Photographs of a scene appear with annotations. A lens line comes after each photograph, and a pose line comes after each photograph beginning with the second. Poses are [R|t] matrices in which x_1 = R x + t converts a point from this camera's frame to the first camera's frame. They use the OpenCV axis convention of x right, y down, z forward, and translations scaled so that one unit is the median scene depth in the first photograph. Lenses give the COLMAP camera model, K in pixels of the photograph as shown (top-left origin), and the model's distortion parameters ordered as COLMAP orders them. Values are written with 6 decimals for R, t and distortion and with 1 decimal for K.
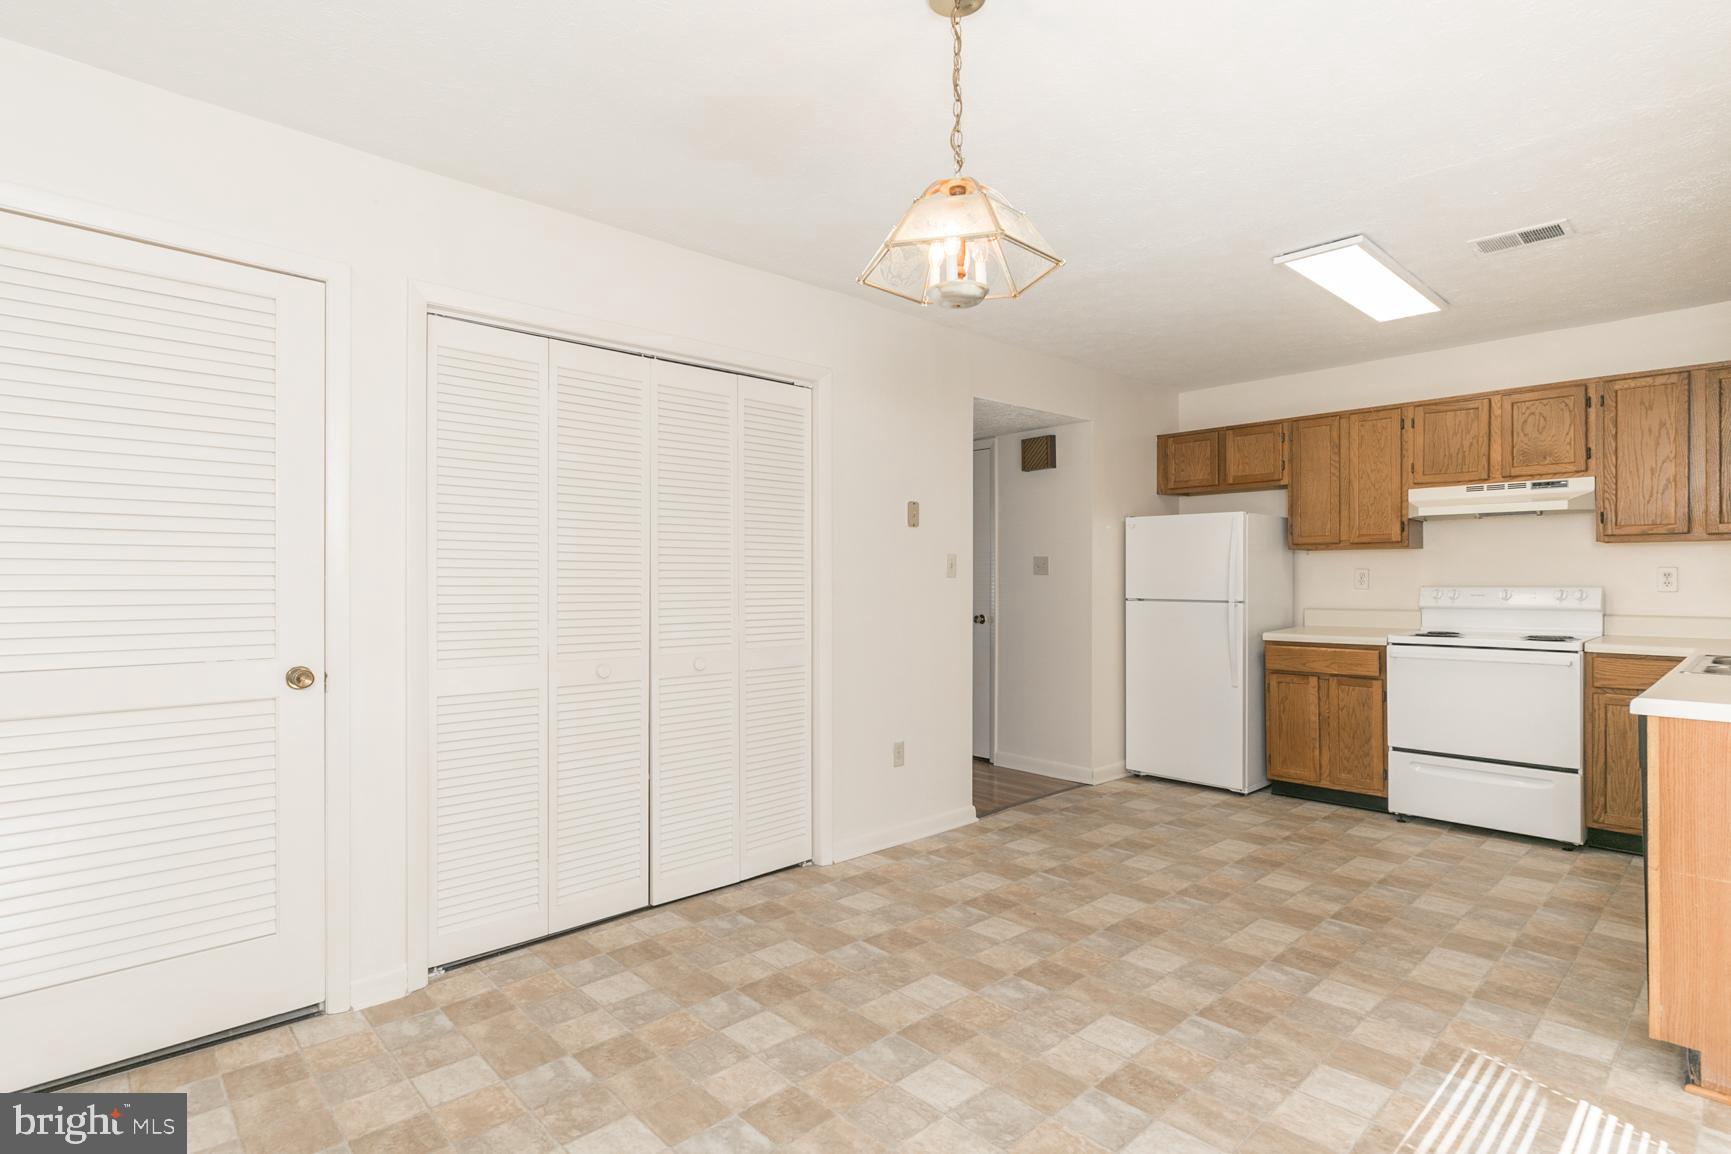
lens RADIAL K [[866.2, 0, 875.1], [0, 866.2, 578.3], [0, 0, 1]] dist [0.001229, -0.000133]
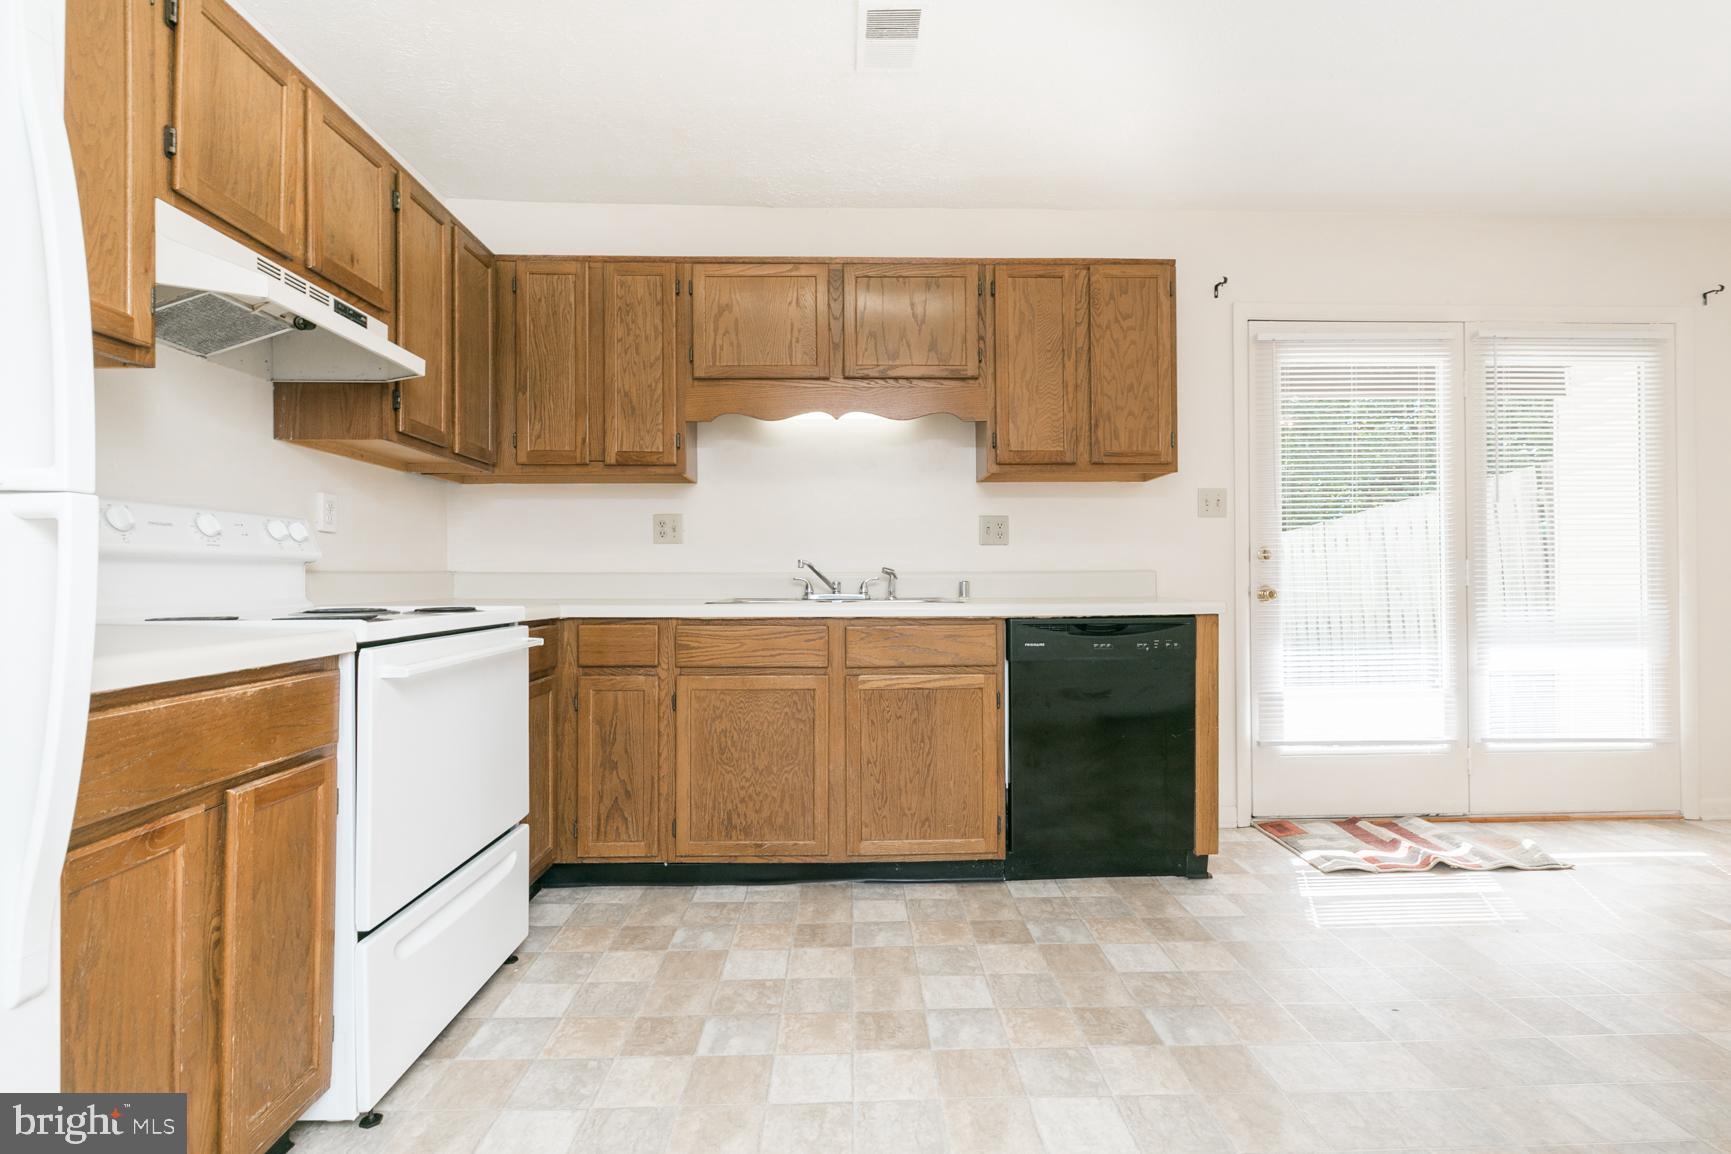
lens RADIAL K [[839.2, 0, 873.1], [0, 839.2, 576.5], [0, 0, 1]] dist [-0.007347, 0.002530]
pose [[-0.748648, 0.004578, 0.662951, 0.256205], [0.004066, 0.999989, -0.002315, 0.059445], [-0.662955, 0.000963, -0.748659, 1.388031]]
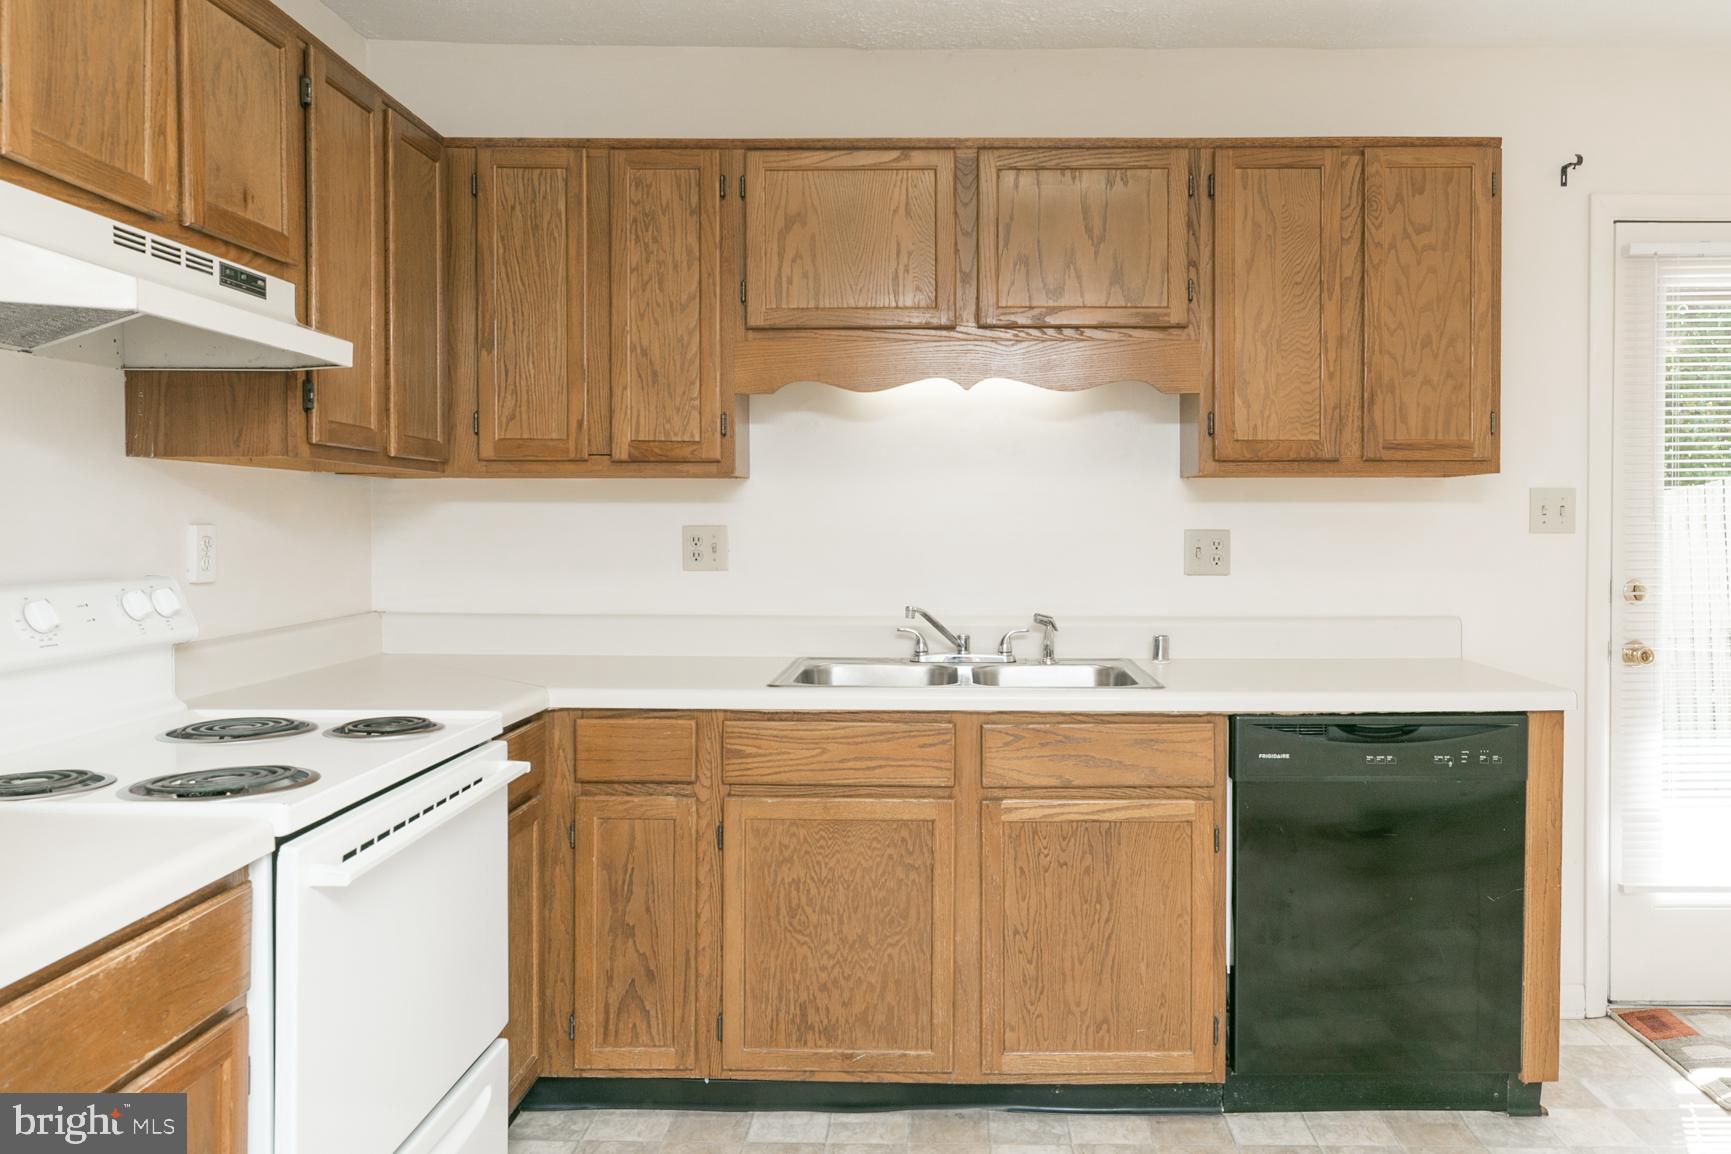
lens RADIAL K [[1308.6, 0, 947.8], [0, 1308.6, 543.1], [0, 0, 1]] dist [0.001485, -0.000087]
pose [[-0.724599, -0.013812, 0.689033, 0.262668], [-0.001489, 0.999828, 0.018476, -0.018303], [-0.689169, 0.012362, -0.724495, 1.407577]]
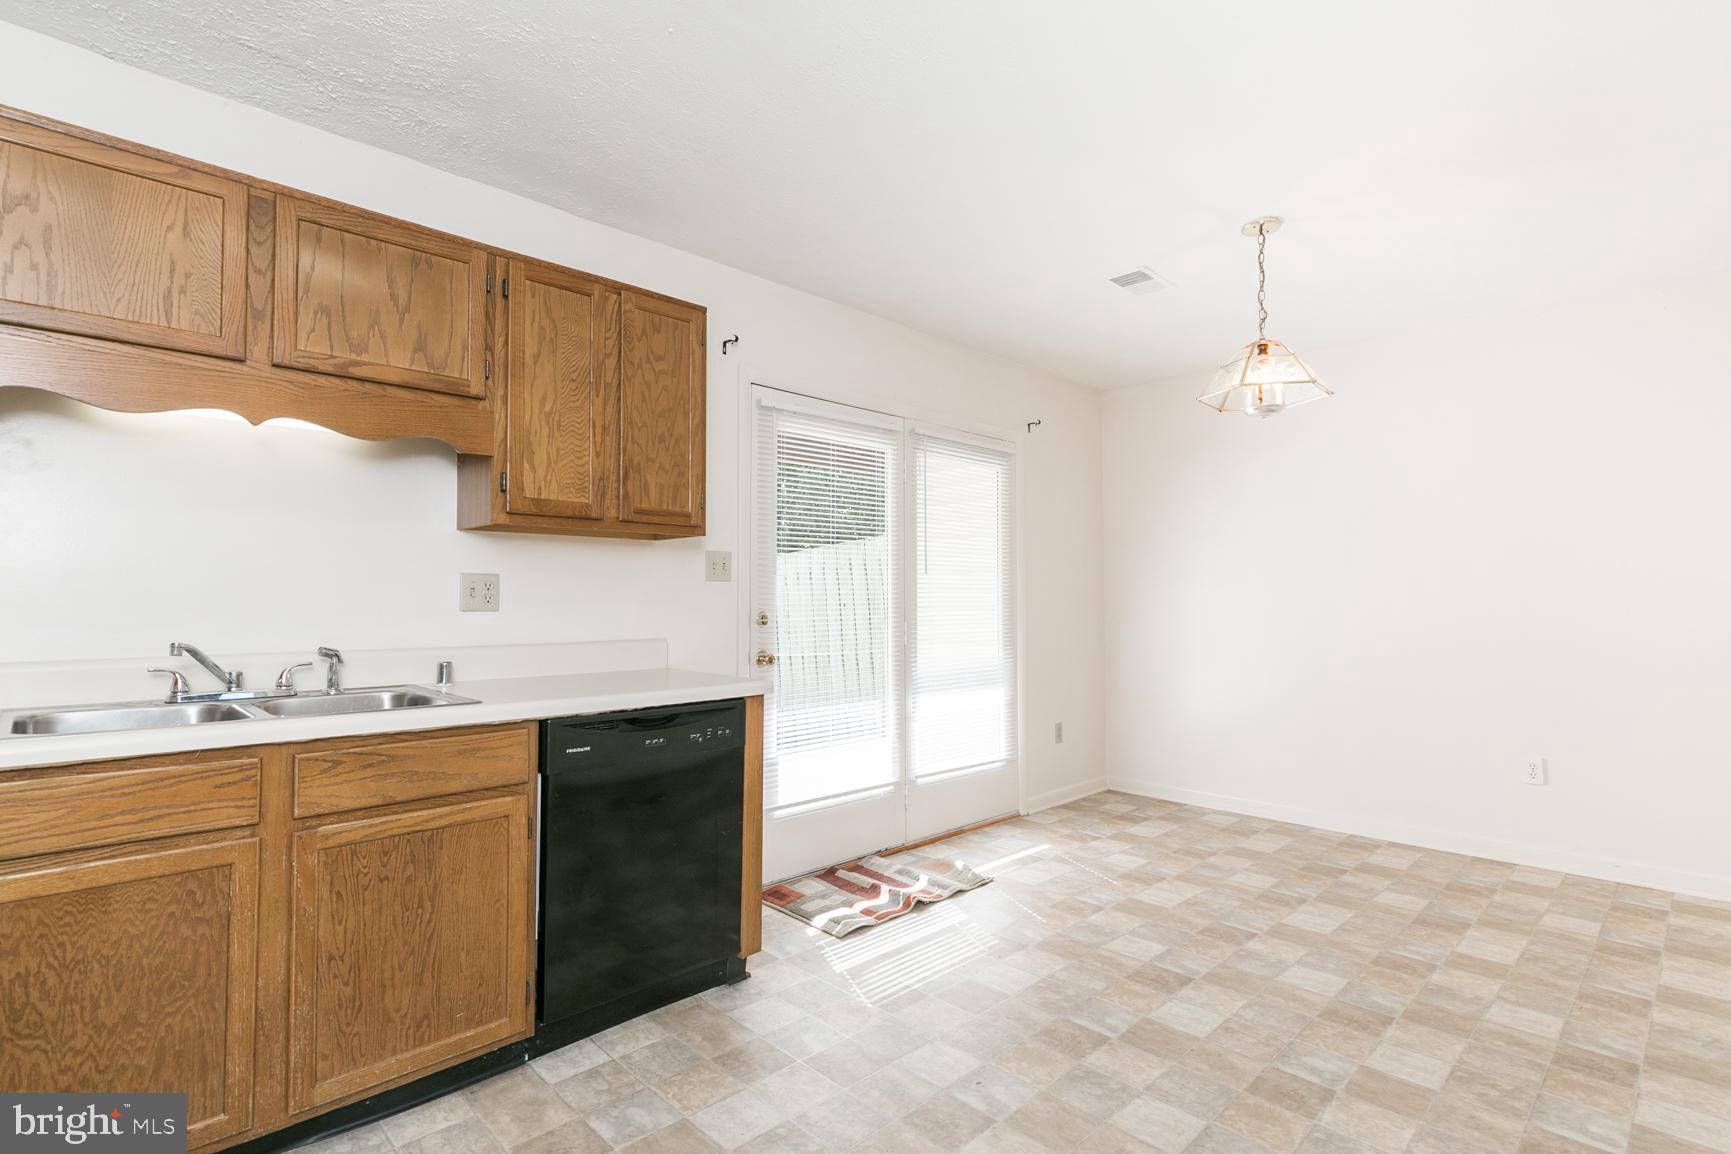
lens RADIAL K [[839.2, 0, 873.1], [0, 839.2, 576.5], [0, 0, 1]] dist [-0.007347, 0.002530]
pose [[-0.999709, -0.002998, -0.023932, 0.453302], [-0.002301, 0.999574, -0.029088, 0.012425], [0.024009, -0.029024, -0.999290, 1.333923]]
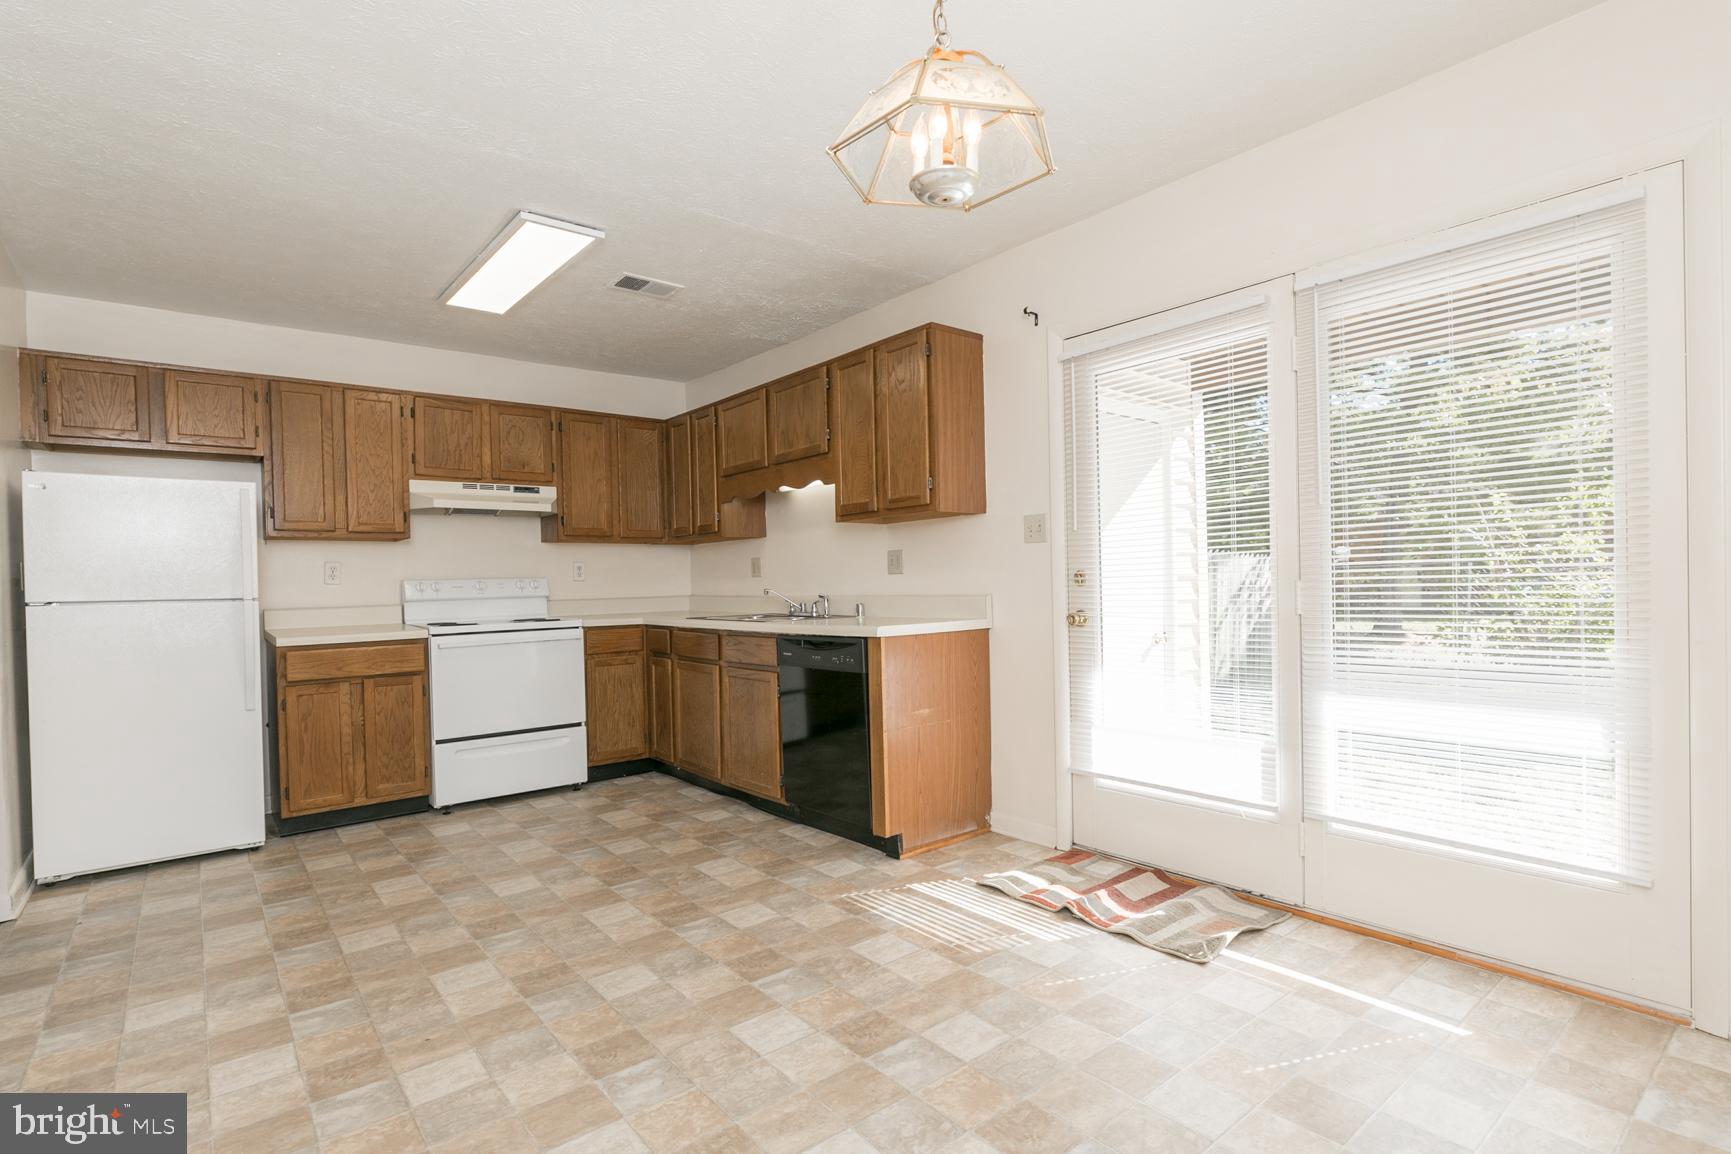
lens RADIAL K [[851.2, 0, 874.7], [0, 851.2, 594.4], [0, 0, 1]] dist [-0.002336, -0.000025]
pose [[0.071422, -0.014078, 0.997347, -0.402353], [0.022458, 0.999670, 0.012503, 0.035054], [-0.997193, 0.021506, 0.071715, 0.536412]]
